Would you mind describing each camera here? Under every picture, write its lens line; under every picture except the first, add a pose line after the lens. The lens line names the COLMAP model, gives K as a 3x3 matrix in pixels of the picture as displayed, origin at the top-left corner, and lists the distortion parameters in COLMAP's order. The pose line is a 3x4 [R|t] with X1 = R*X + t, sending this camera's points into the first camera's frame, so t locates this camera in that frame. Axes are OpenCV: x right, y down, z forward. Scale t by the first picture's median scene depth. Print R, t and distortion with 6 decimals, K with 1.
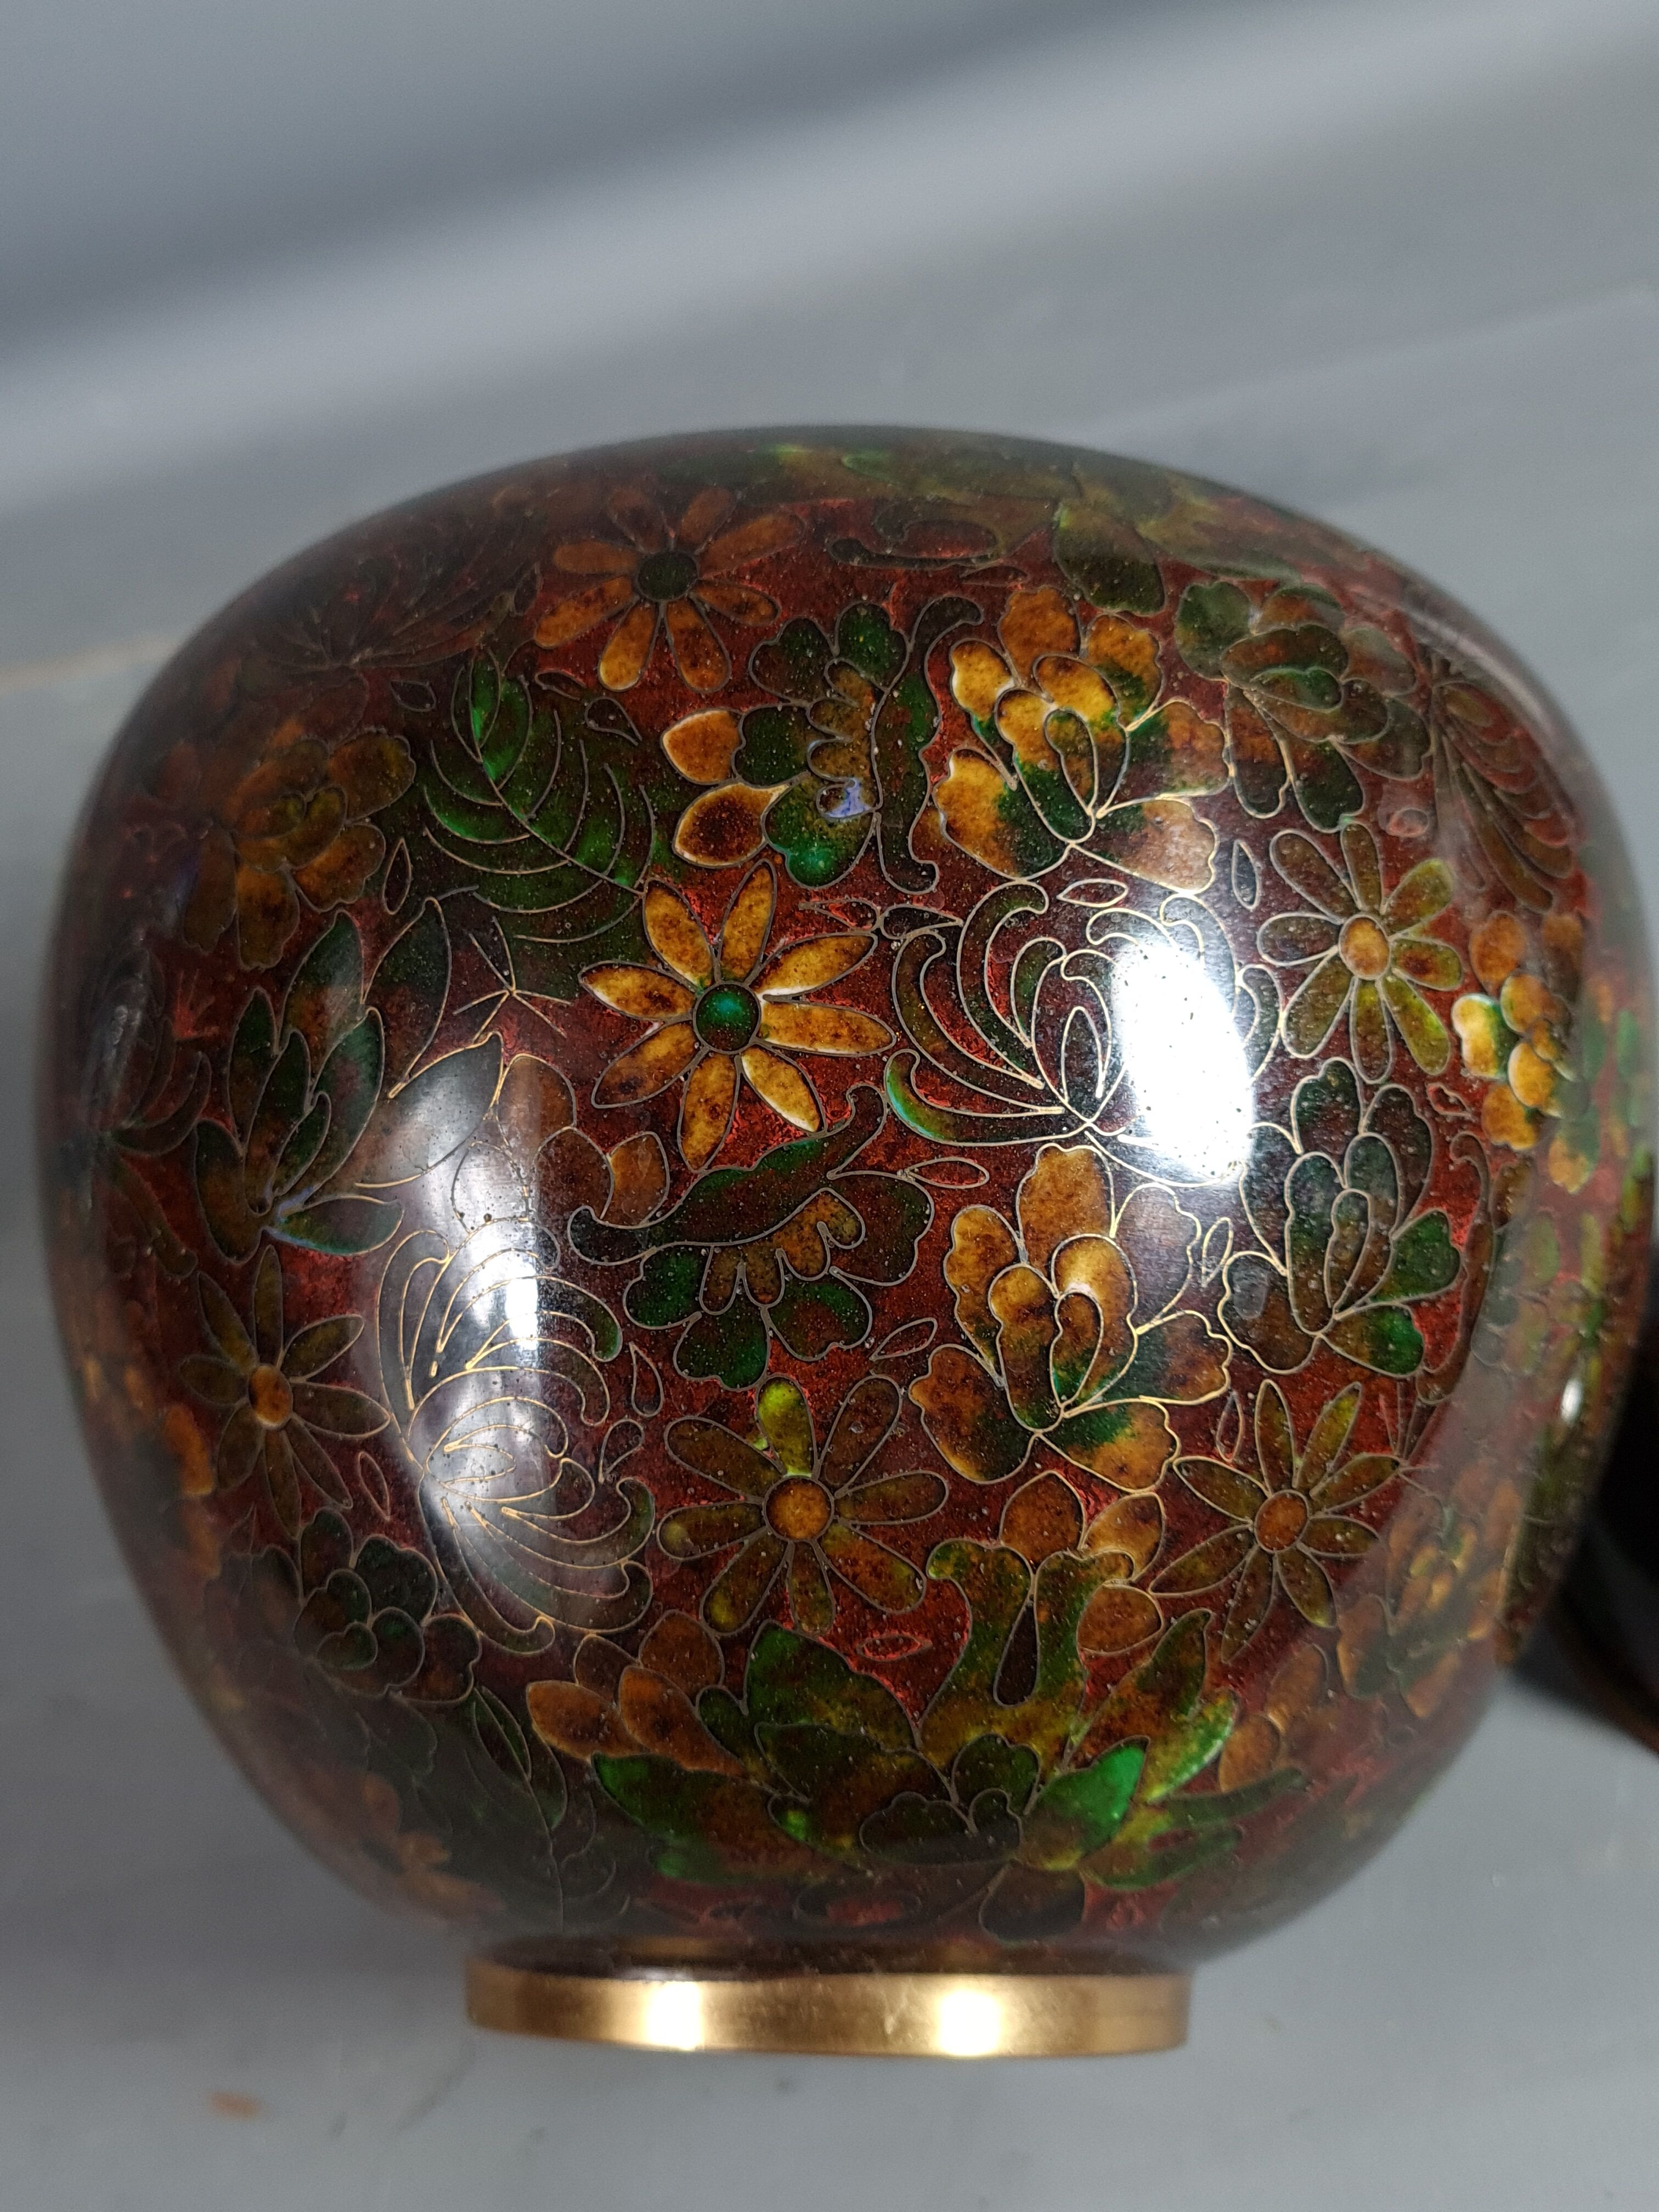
lens RADIAL K [[2406.0, 0, 829.5], [0, 2406.0, 1106.0], [0, 0, 1]] dist [0.029480, 0.027090]
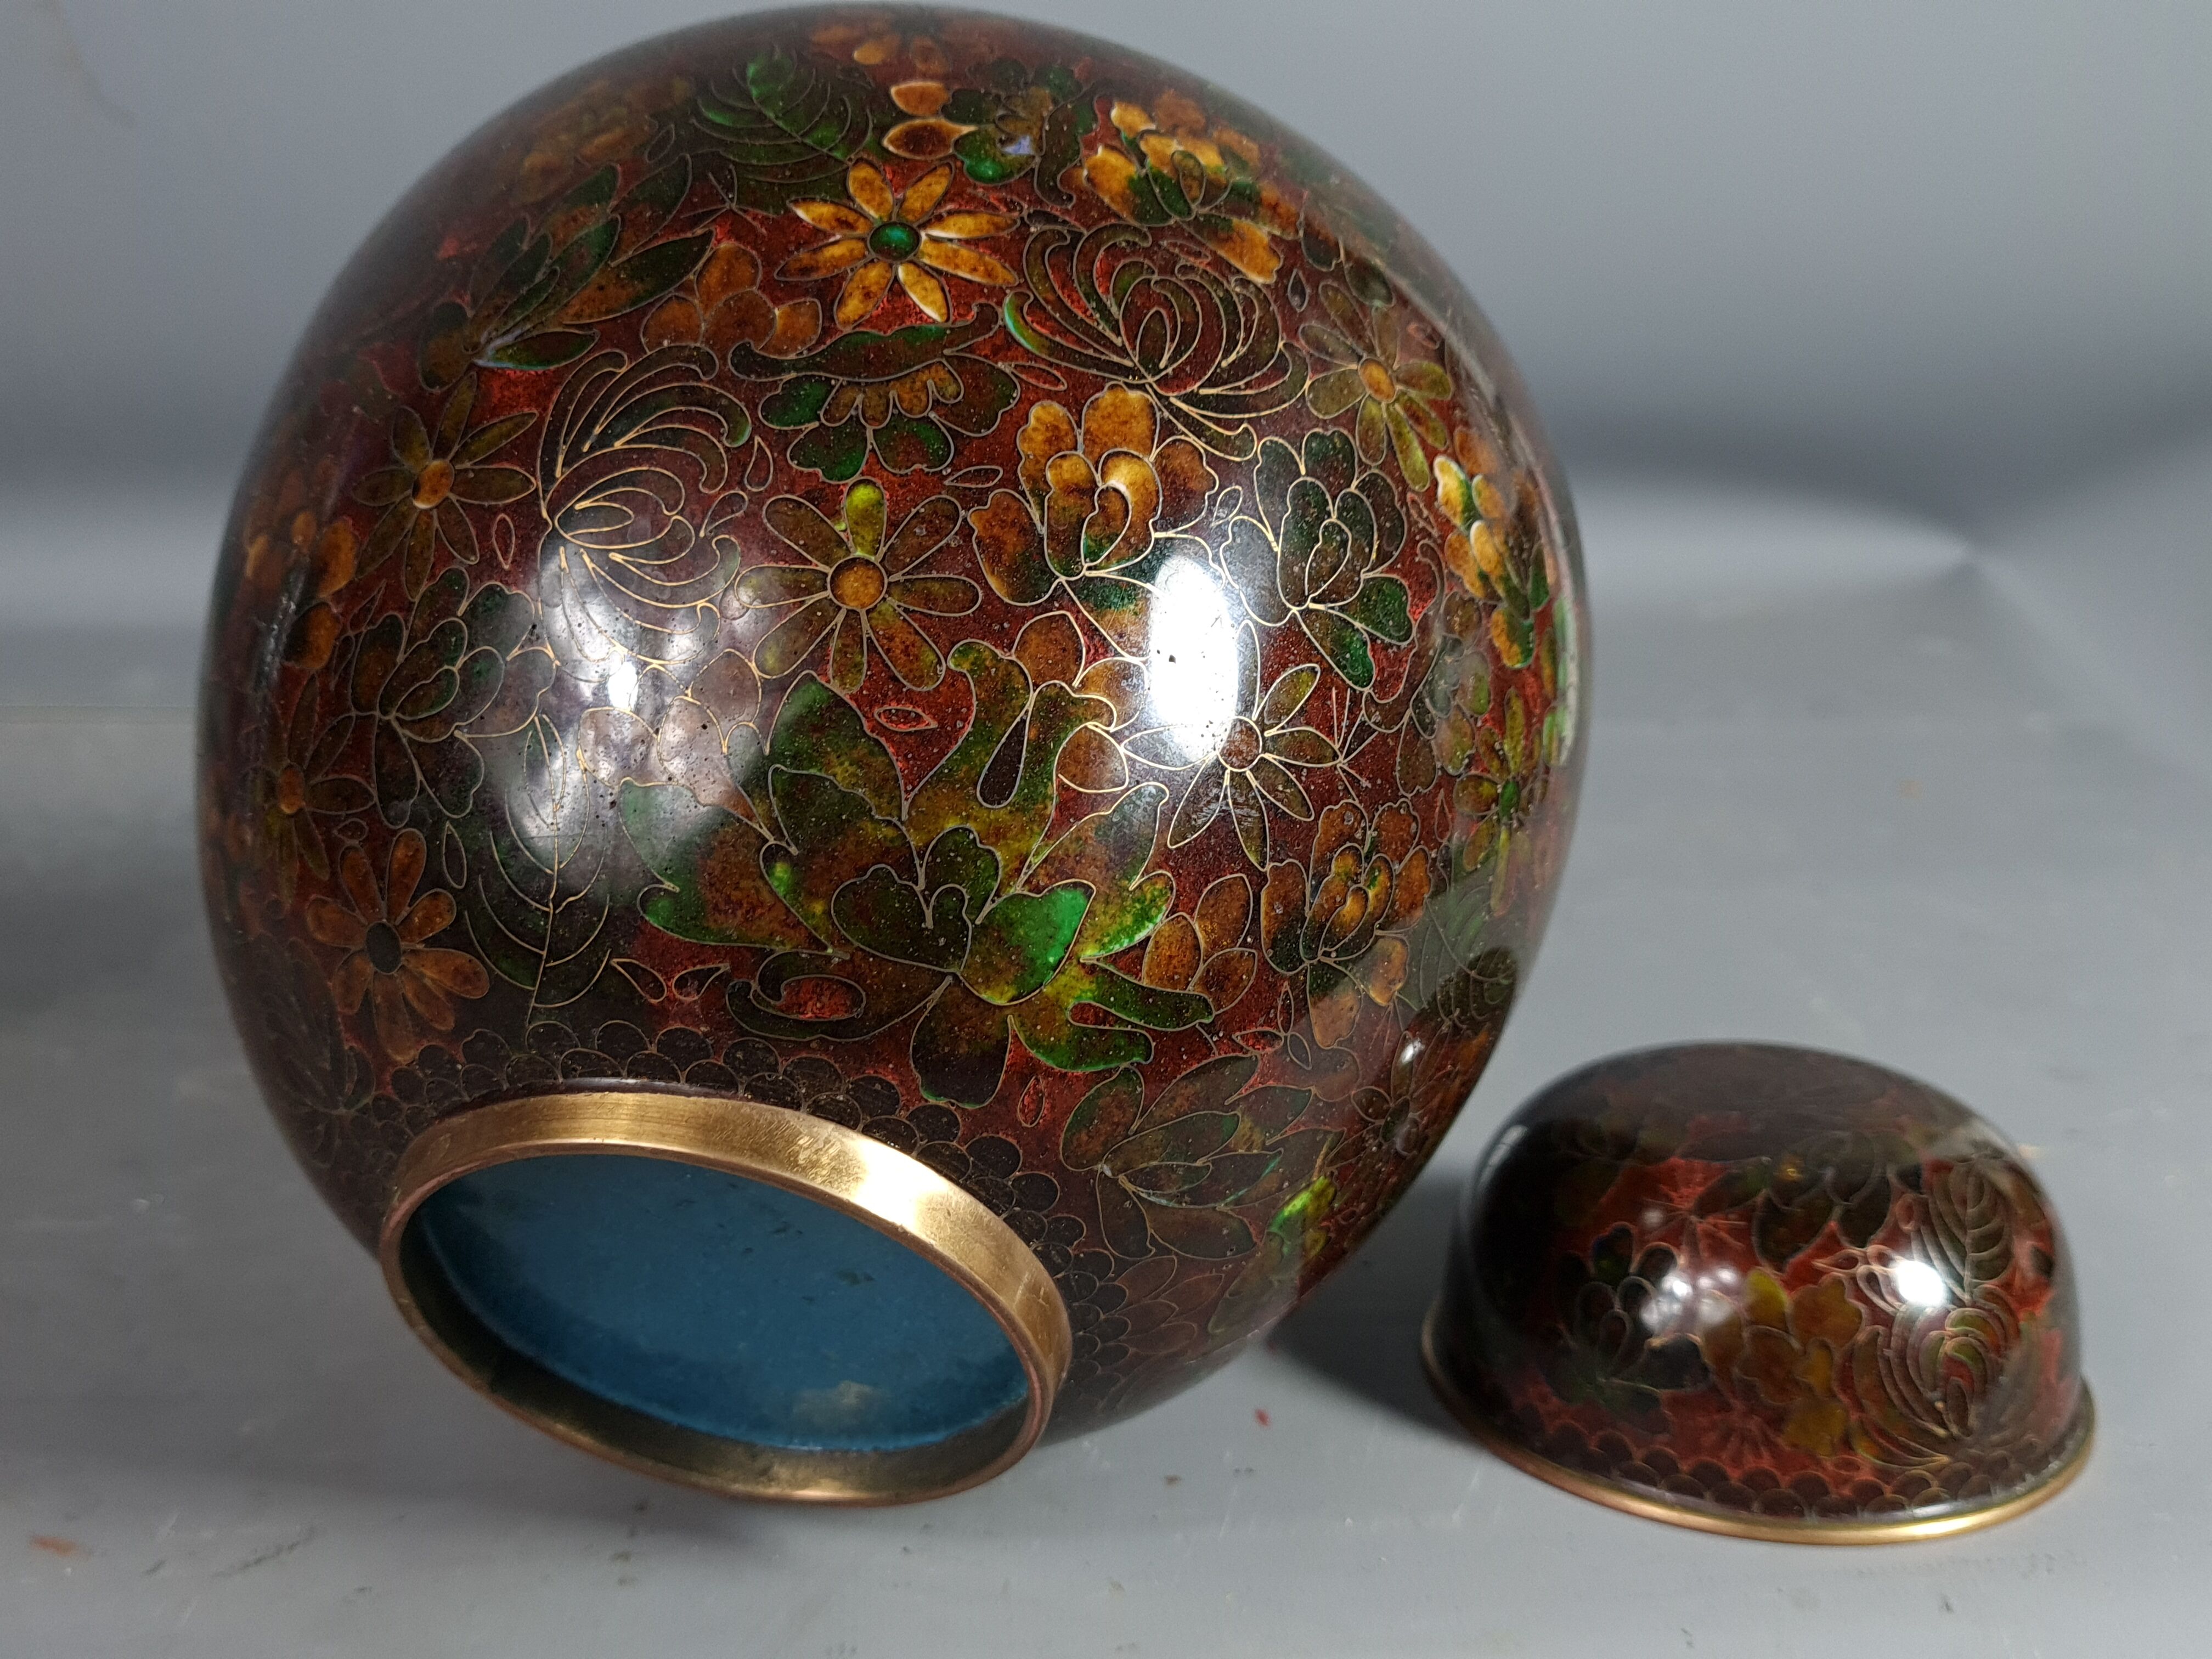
lens RADIAL K [[2406.0, 0, 1106.0], [0, 2406.0, 829.5], [0, 0, 1]] dist [0.029480, 0.027090]
pose [[0.970662, 0.235485, 0.048602, 0.078425], [-0.196993, 0.894726, -0.400824, 0.734592], [-0.137874, 0.379490, 0.914865, -0.078156]]
